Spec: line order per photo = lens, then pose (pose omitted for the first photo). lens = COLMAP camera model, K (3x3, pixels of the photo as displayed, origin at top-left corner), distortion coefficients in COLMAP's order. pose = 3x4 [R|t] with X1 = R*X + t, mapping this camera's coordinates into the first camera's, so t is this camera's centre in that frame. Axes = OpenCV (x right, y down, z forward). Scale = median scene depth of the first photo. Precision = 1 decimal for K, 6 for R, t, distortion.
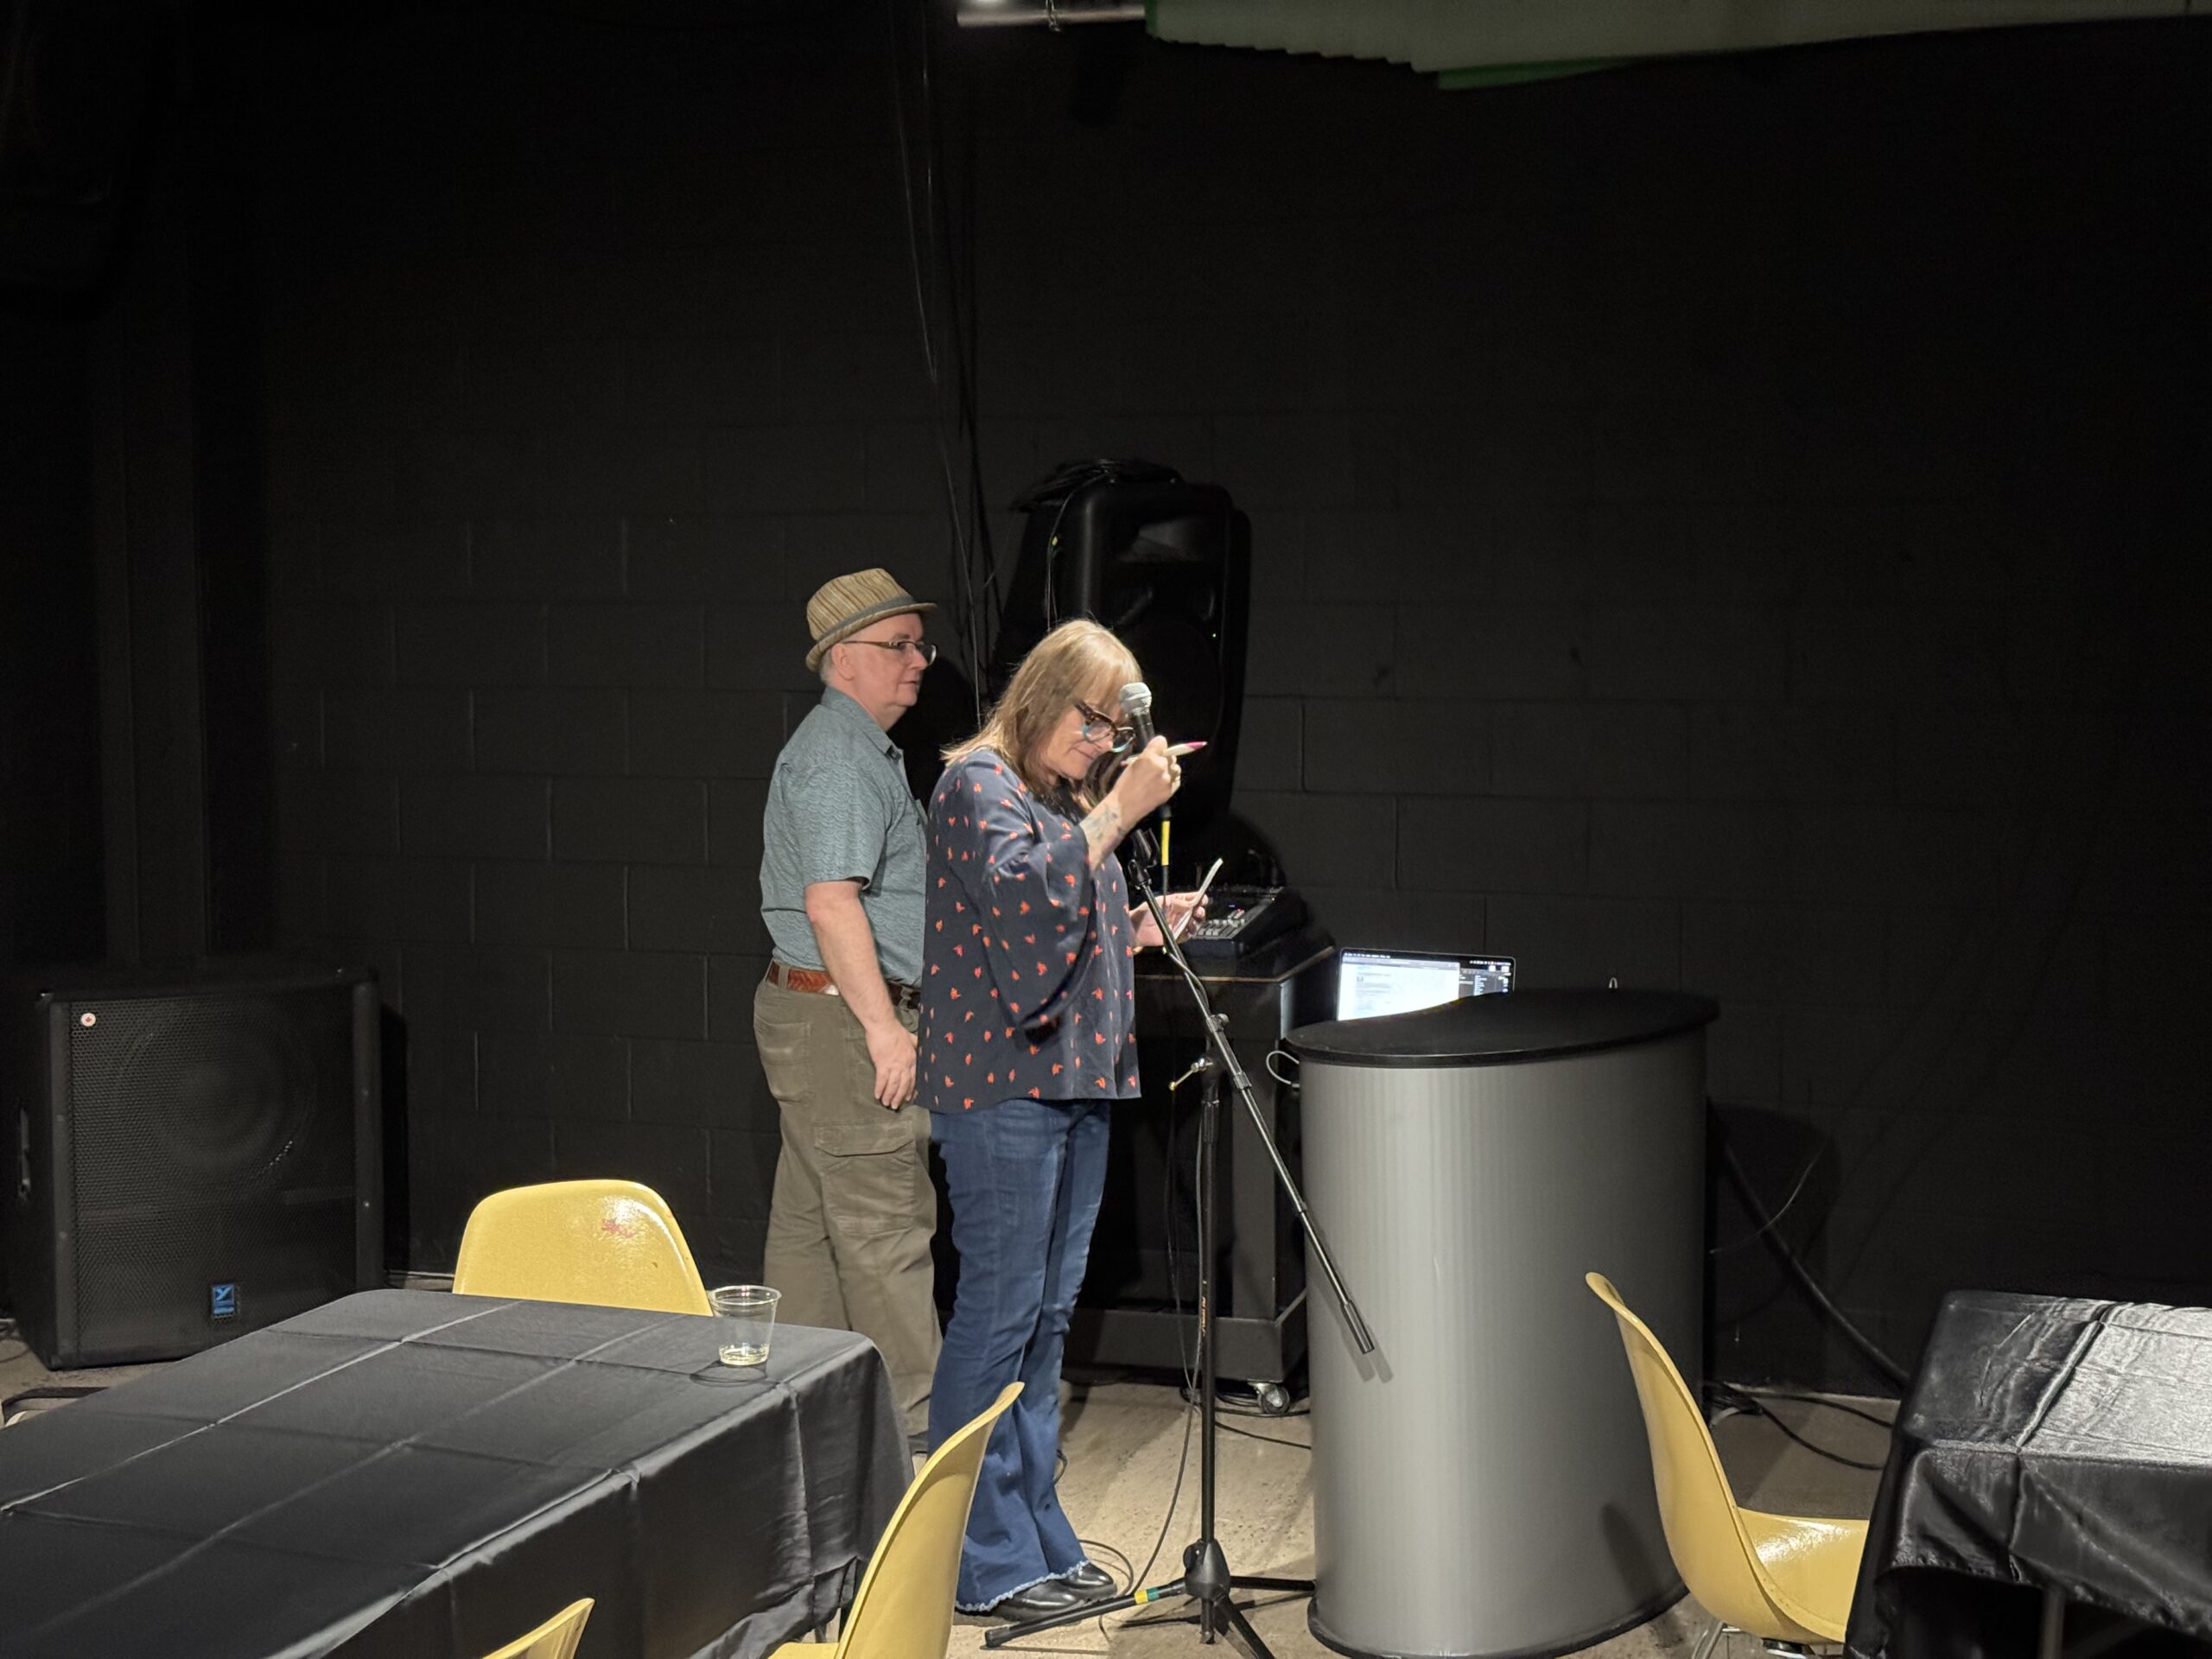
lens RADIAL K [[3083.7, 0, 1159.7], [0, 3083.7, 832.2], [0, 0, 1]] dist [0.252164, 0.010858]
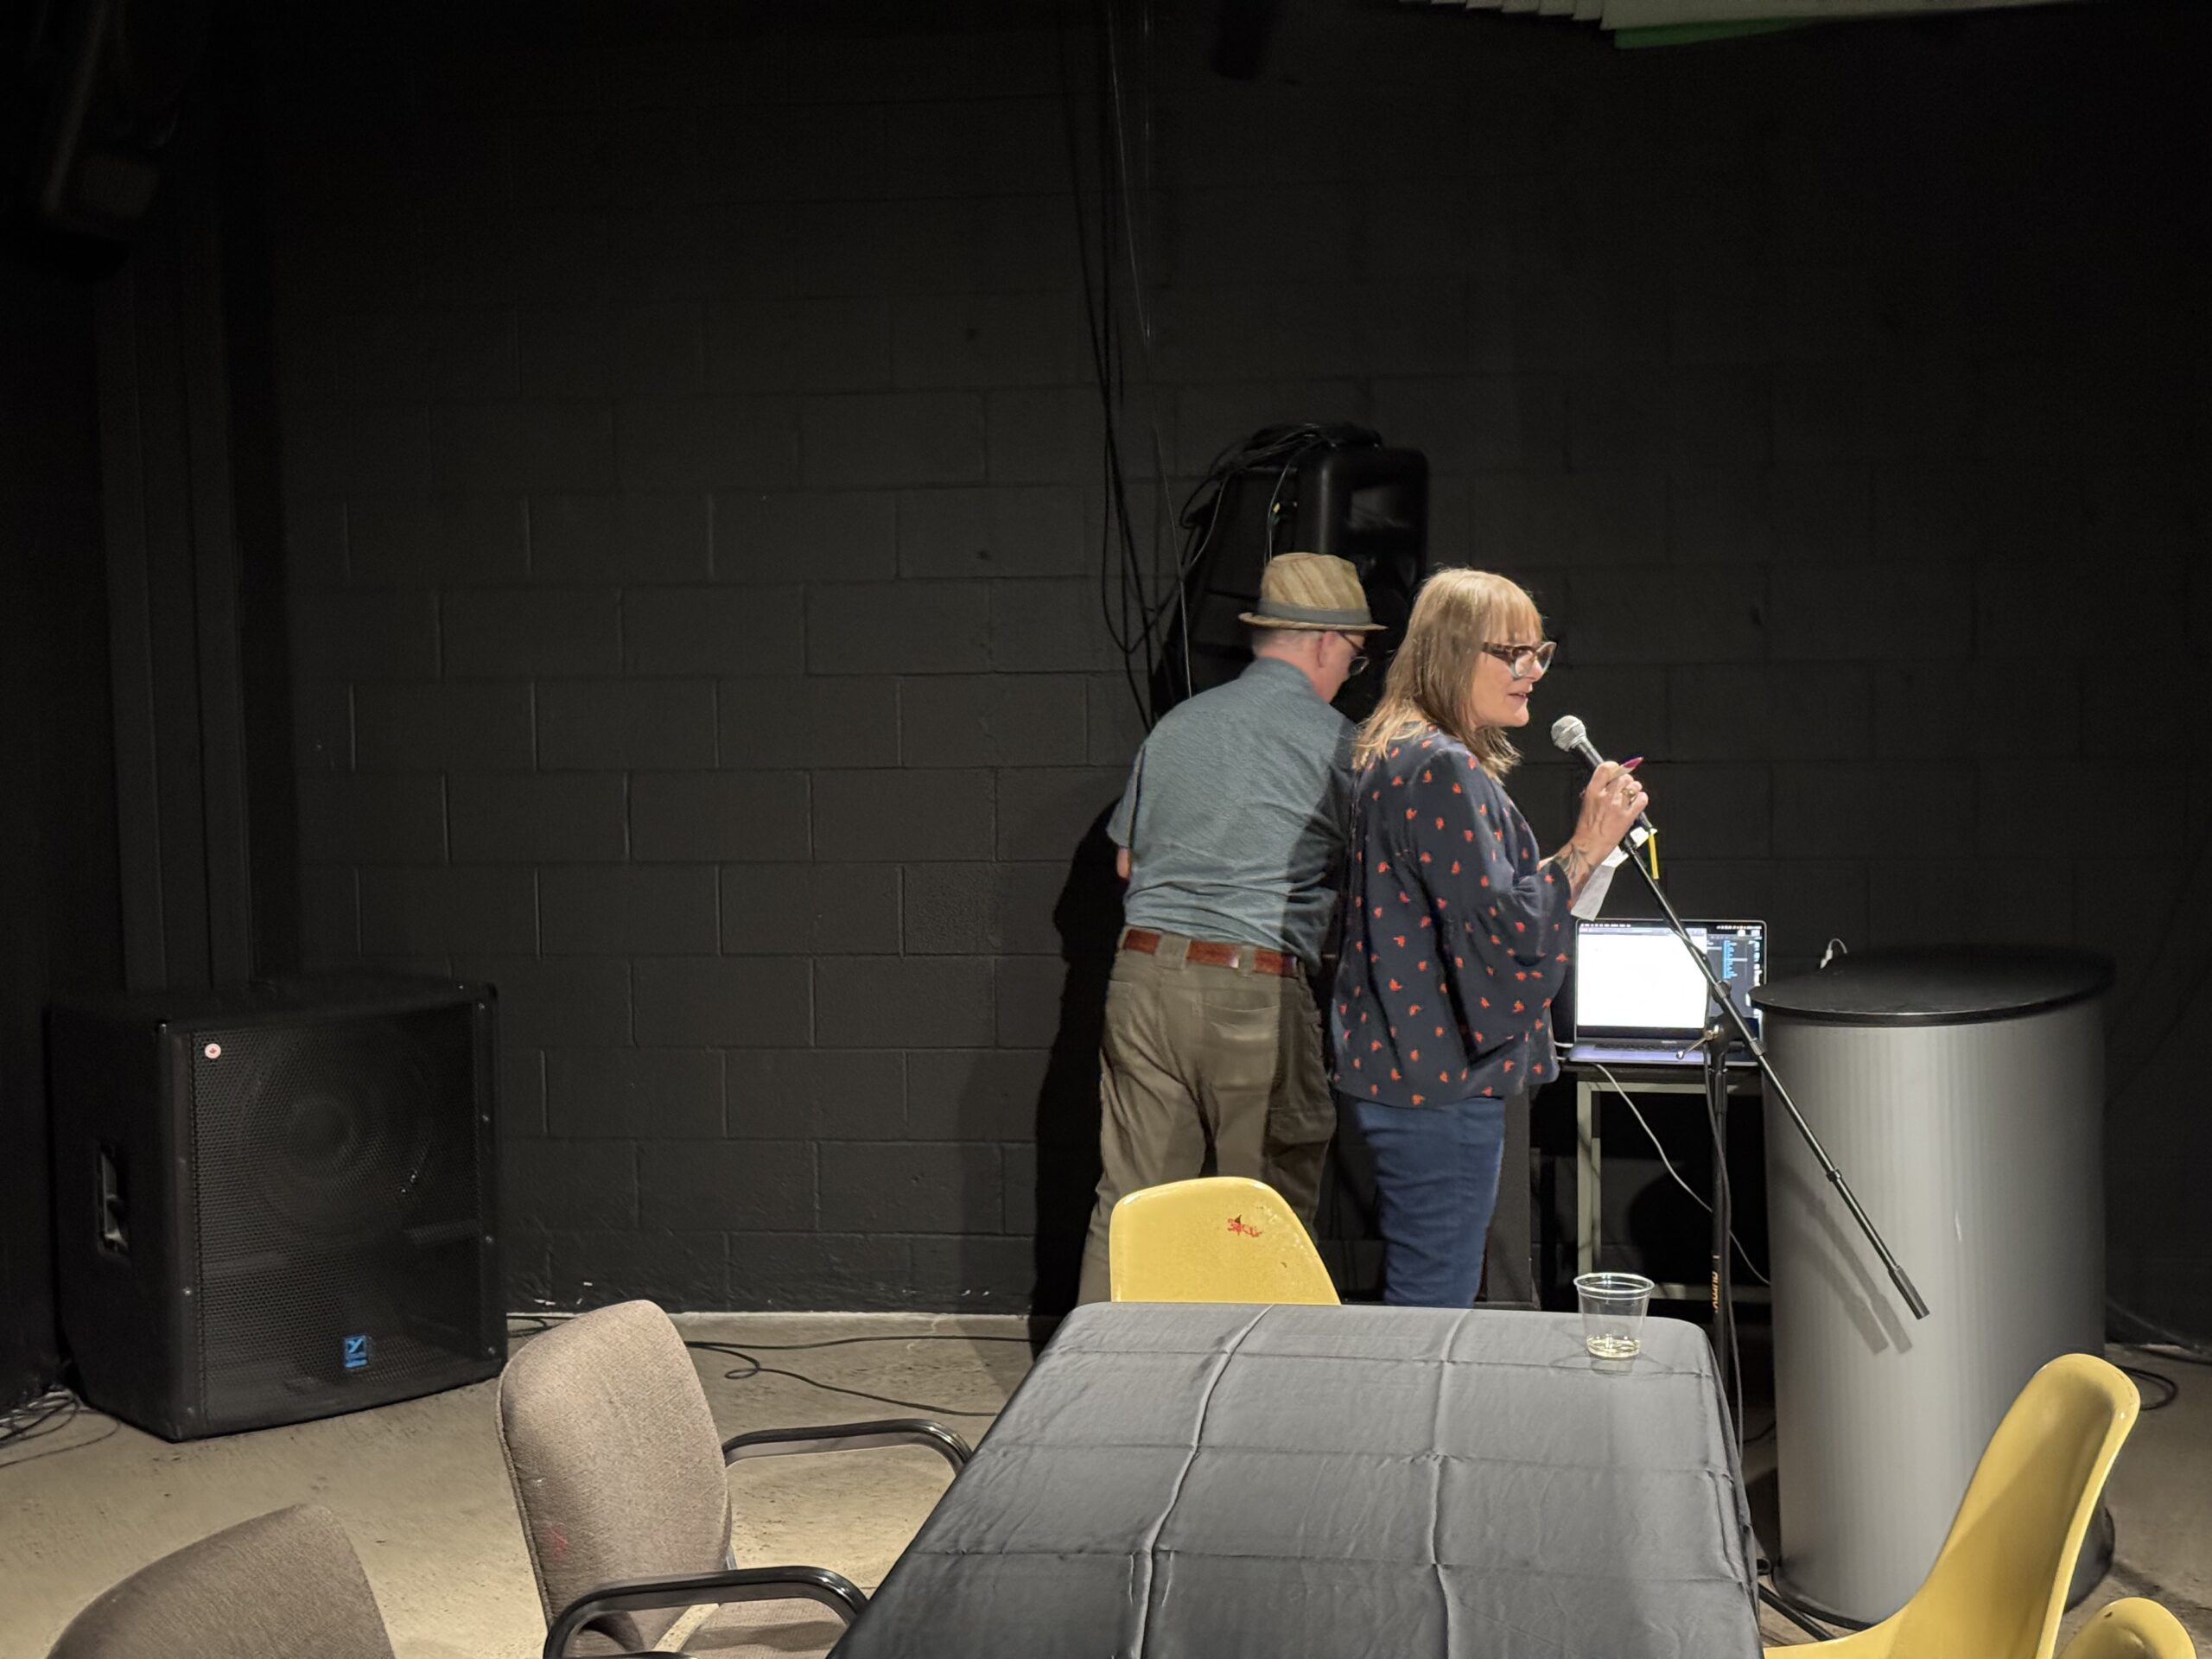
lens RADIAL K [[3083.7, 0, 1159.7], [0, 3083.7, 832.2], [0, 0, 1]] dist [0.252164, 0.010858]
pose [[0.974553, -0.031576, 0.221920, -0.282049], [0.031852, 0.999490, 0.002340, 0.003330], [-0.221881, 0.004788, 0.975062, 0.065261]]
